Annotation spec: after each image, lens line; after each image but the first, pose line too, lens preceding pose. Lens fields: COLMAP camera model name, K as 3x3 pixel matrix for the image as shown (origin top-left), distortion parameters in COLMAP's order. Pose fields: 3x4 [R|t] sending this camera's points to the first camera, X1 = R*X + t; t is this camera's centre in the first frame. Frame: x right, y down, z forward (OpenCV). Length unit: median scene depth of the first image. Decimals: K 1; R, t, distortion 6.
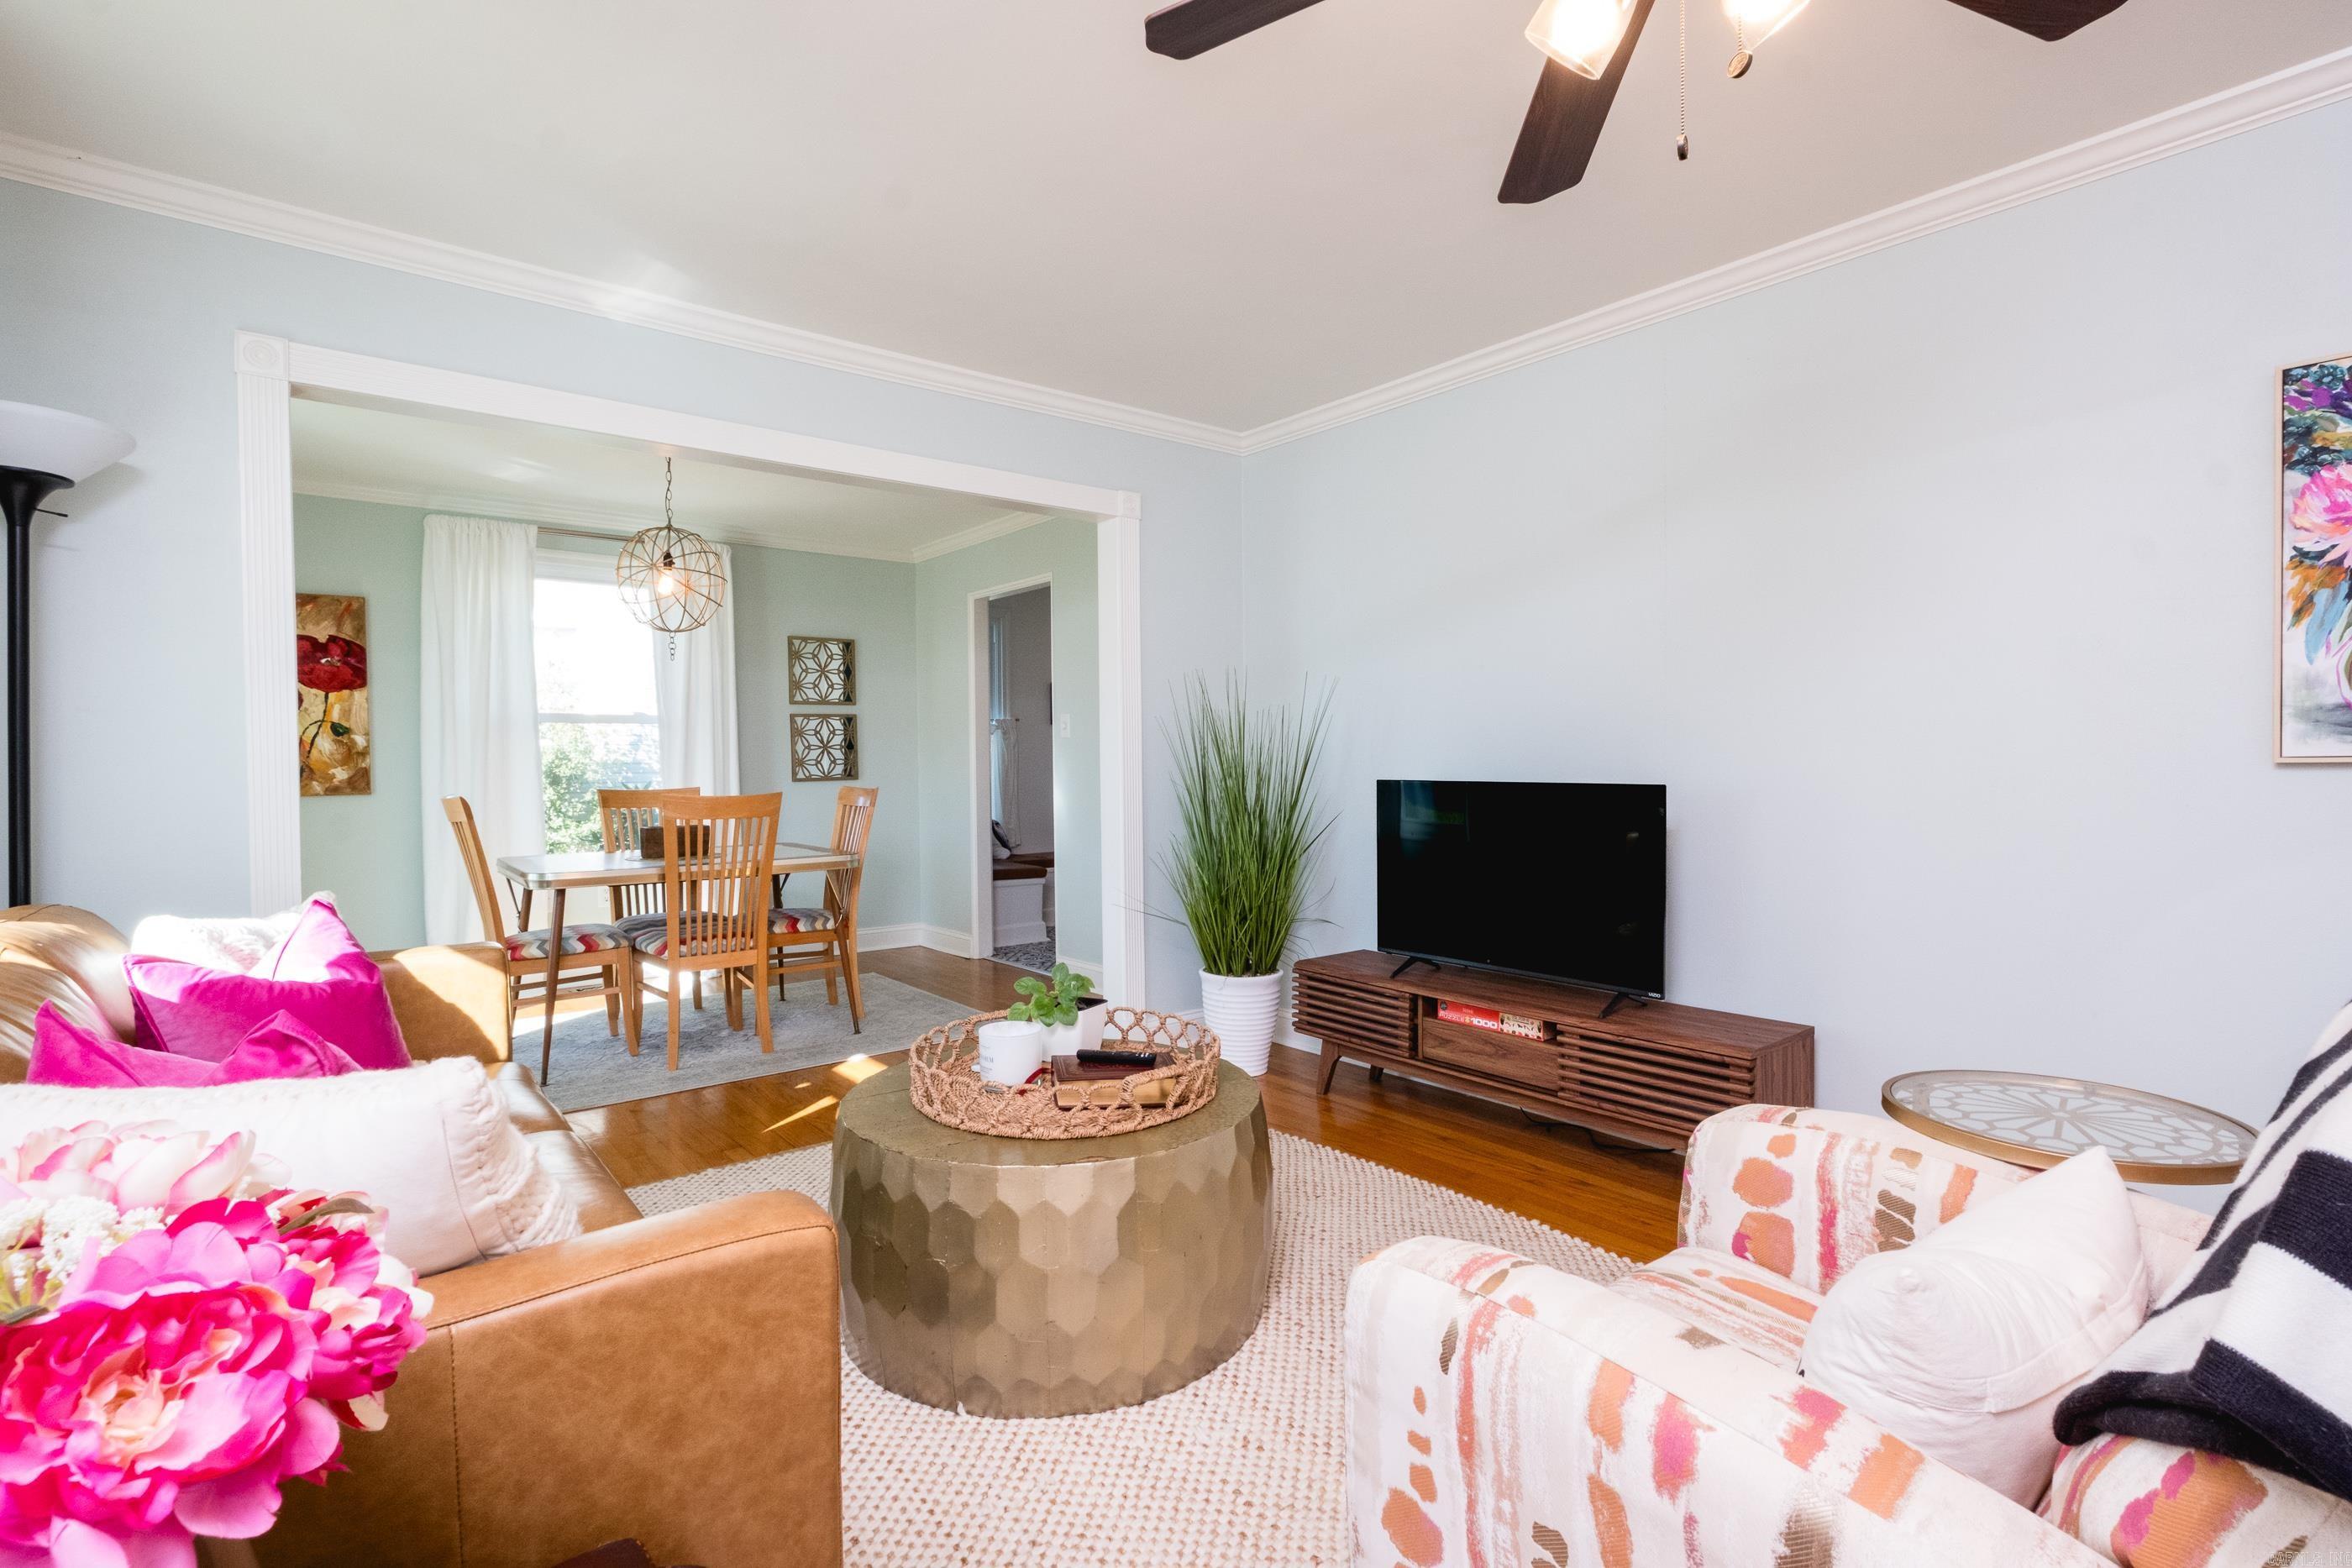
lens RADIAL K [[1109.0, 0, 1178.9], [0, 1109.0, 781.1], [0, 0, 1]] dist [0.014214, 0.000056]
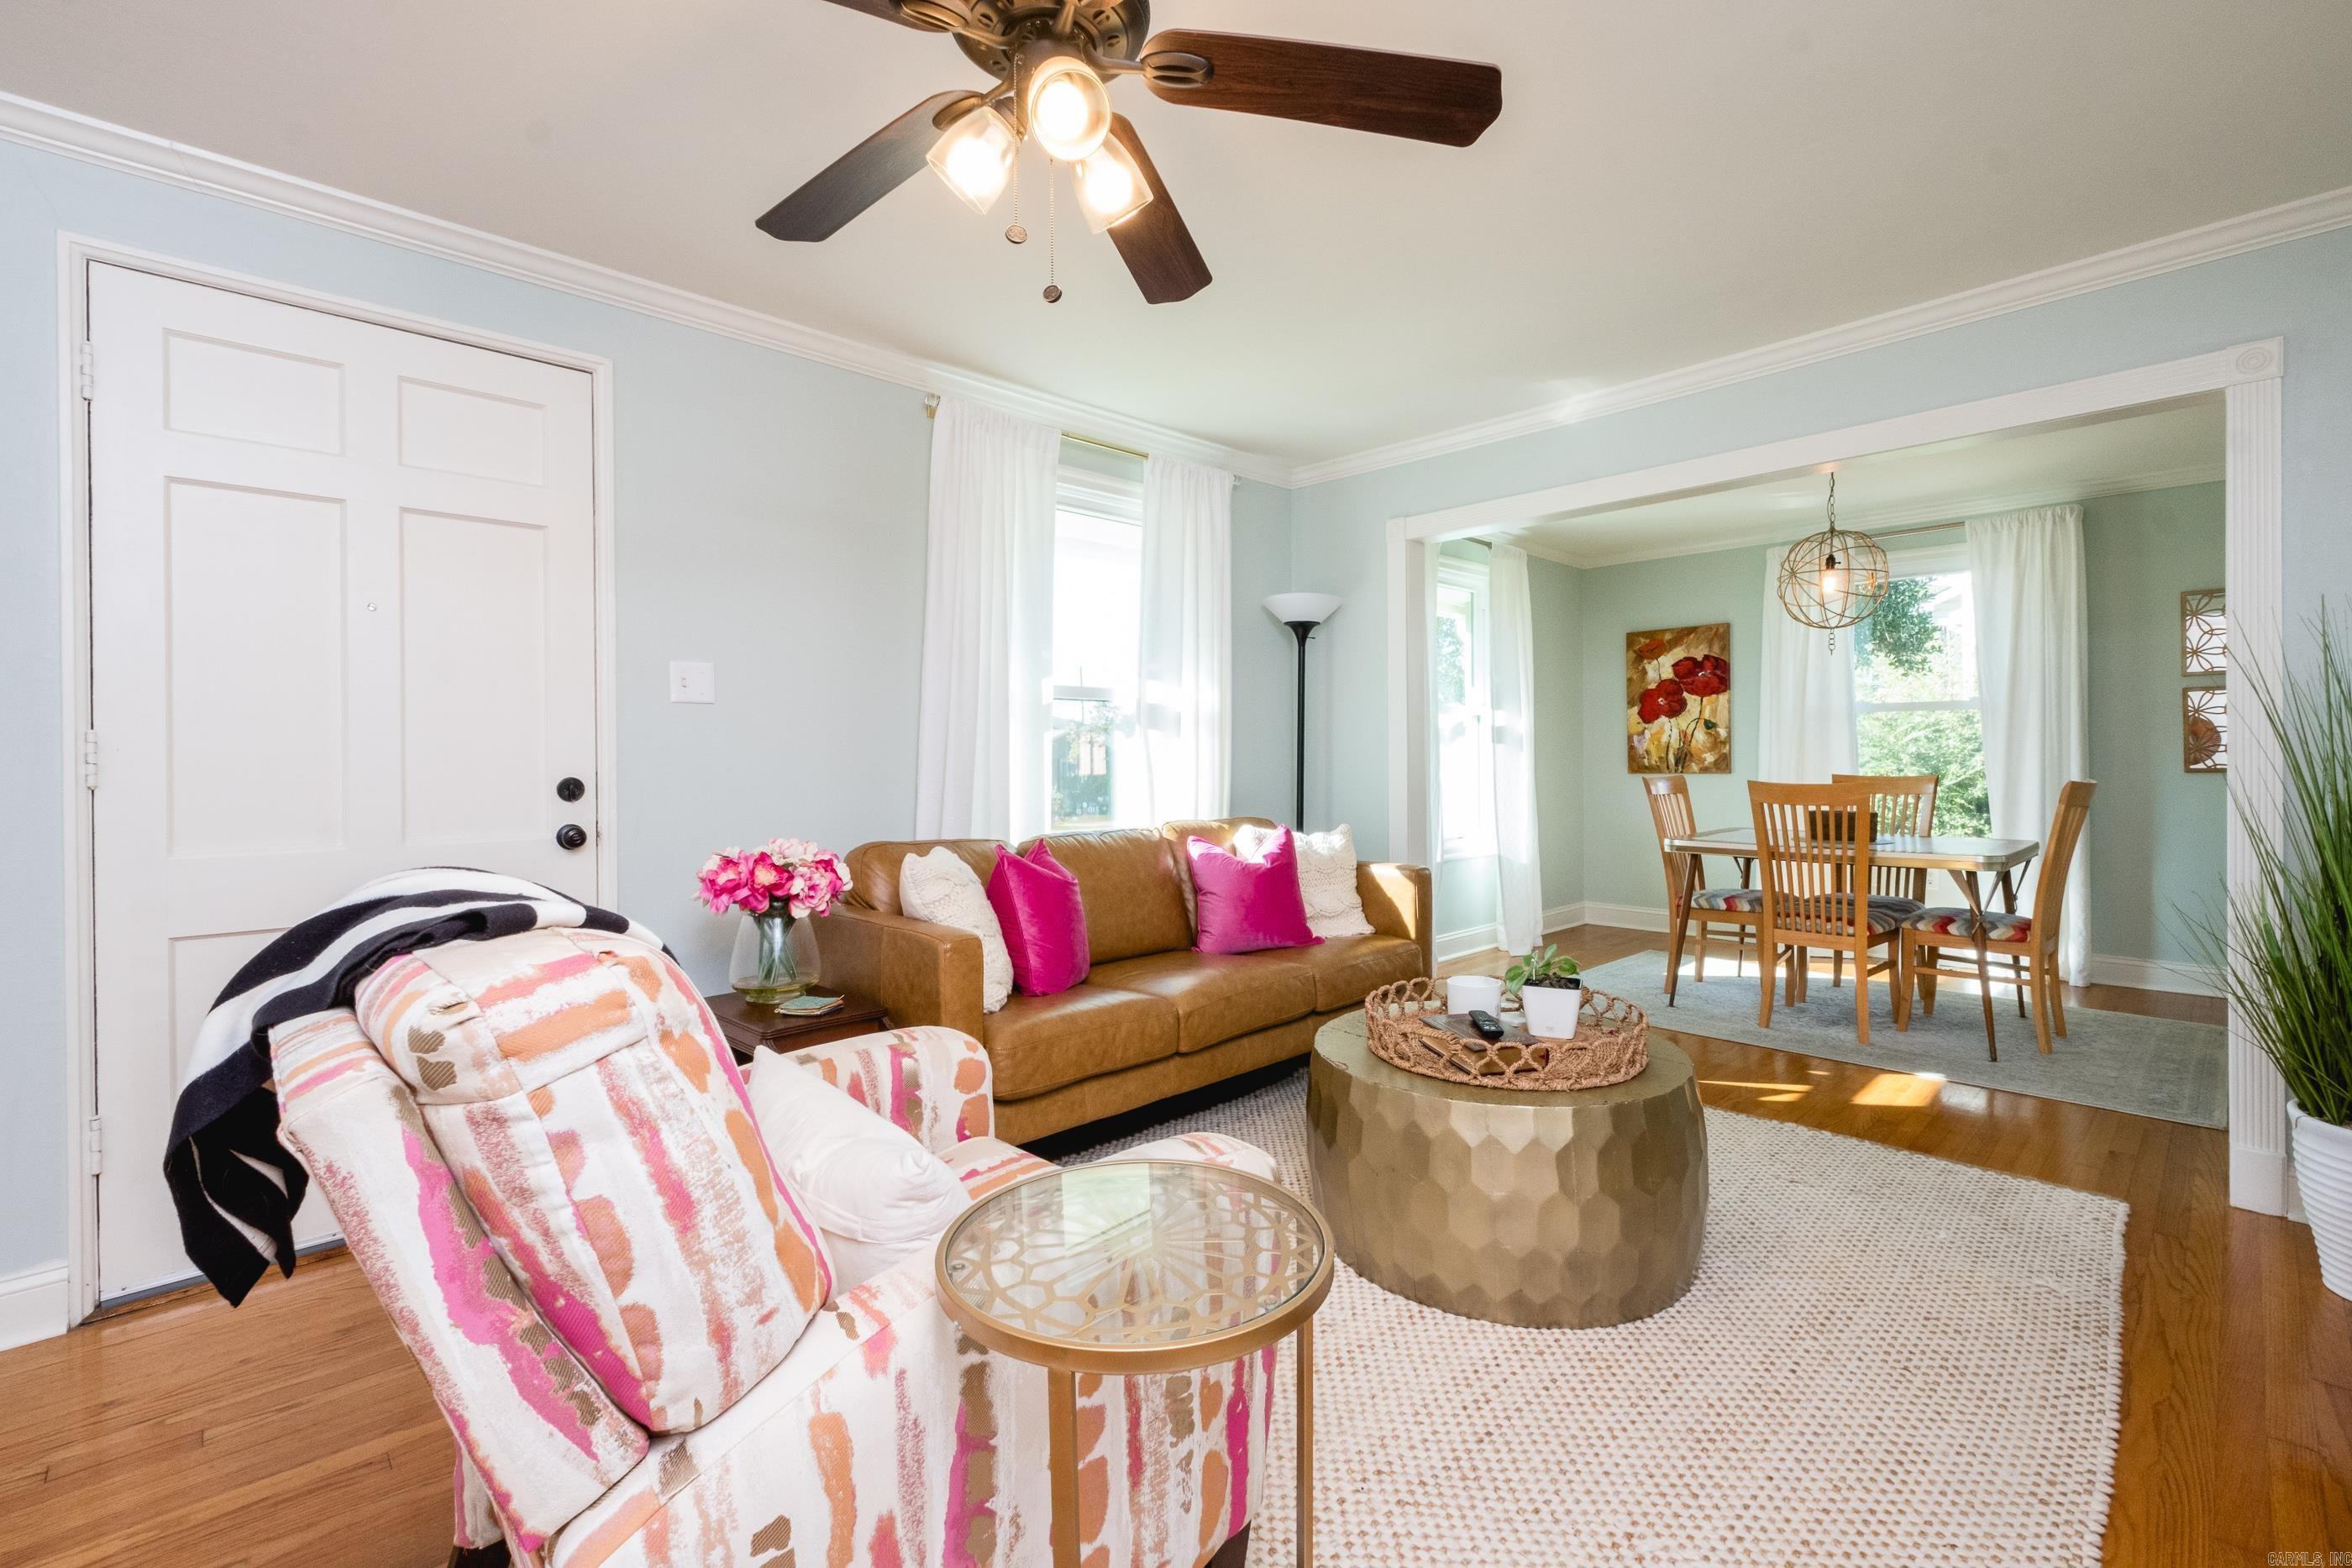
lens RADIAL K [[1020.8, 0, 1184.3], [0, 1020.8, 762.9], [0, 0, 1]] dist [-0.003038, 0.000342]
pose [[0.087695, 0.016874, -0.996004, 0.410628], [-0.009607, 0.999824, 0.016092, -0.013640], [0.996101, 0.008158, 0.087842, 0.264447]]
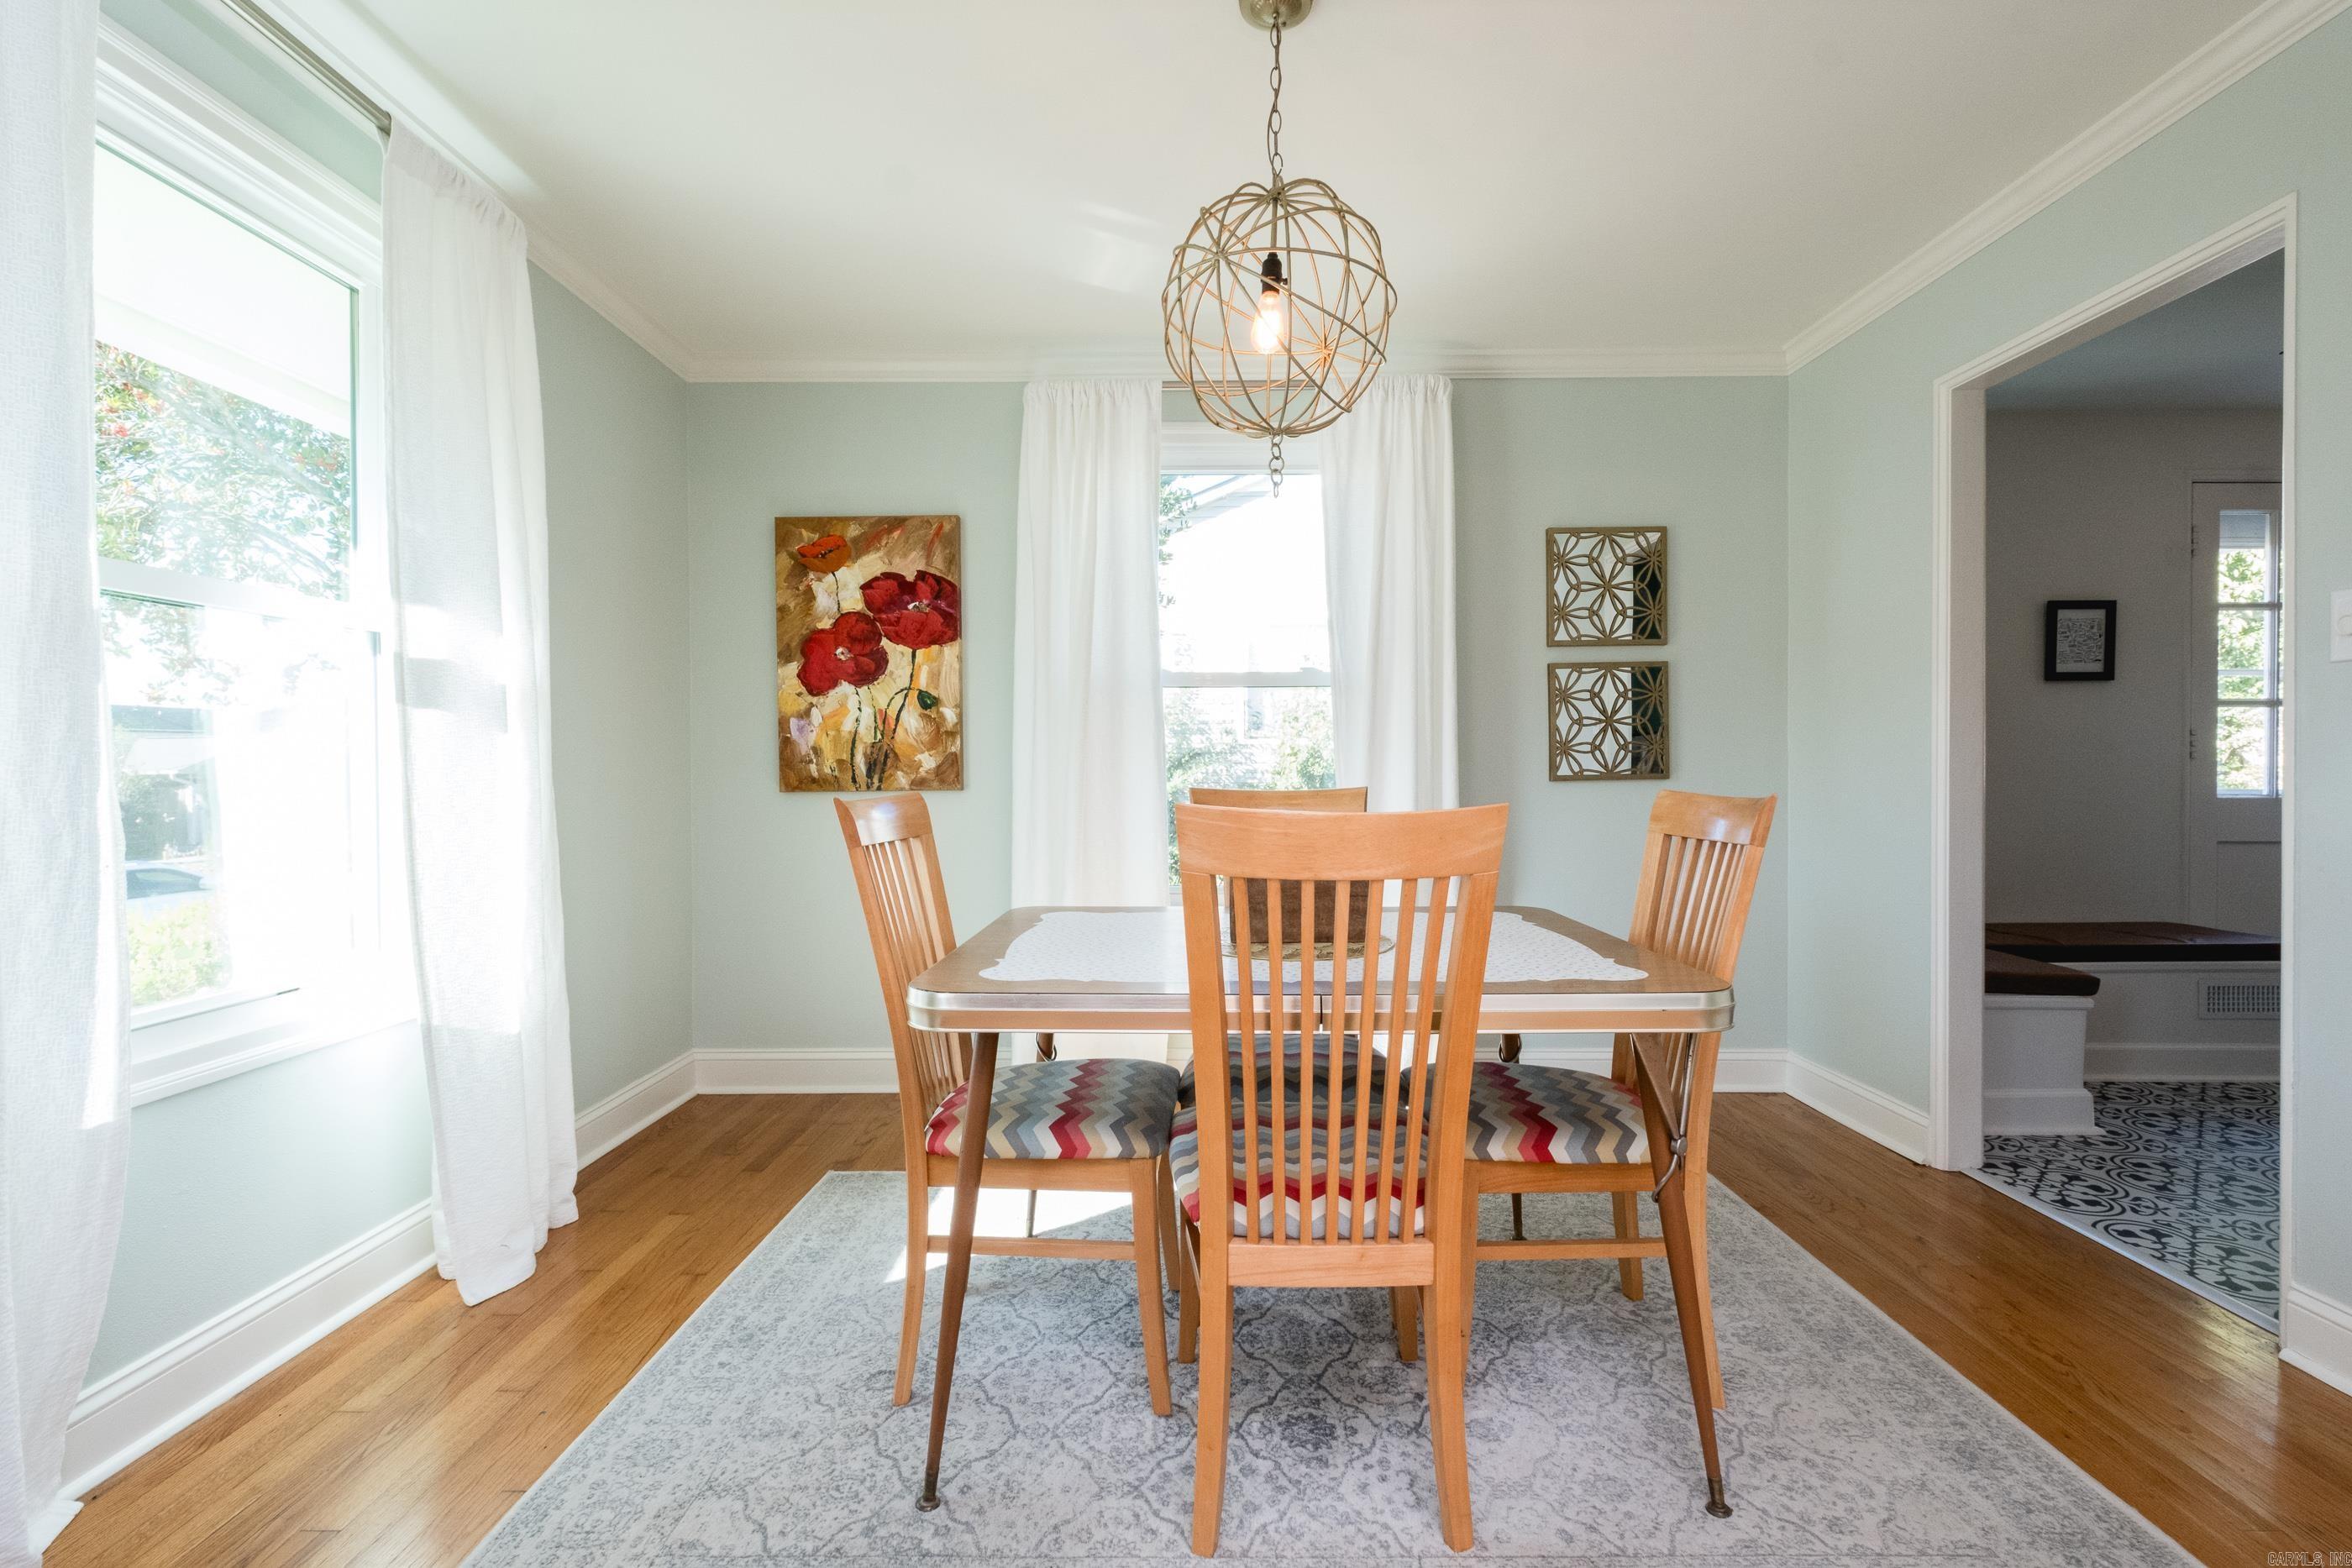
lens RADIAL K [[1020.8, 0, 1178.0], [0, 1020.8, 786.2], [0, 0, 1]] dist [-0.003038, 0.000342]
pose [[0.771626, 0.014857, -0.635903, -0.200704], [-0.013900, 0.999882, 0.006494, 0.003320], [0.635924, 0.003828, 0.771742, 0.588291]]
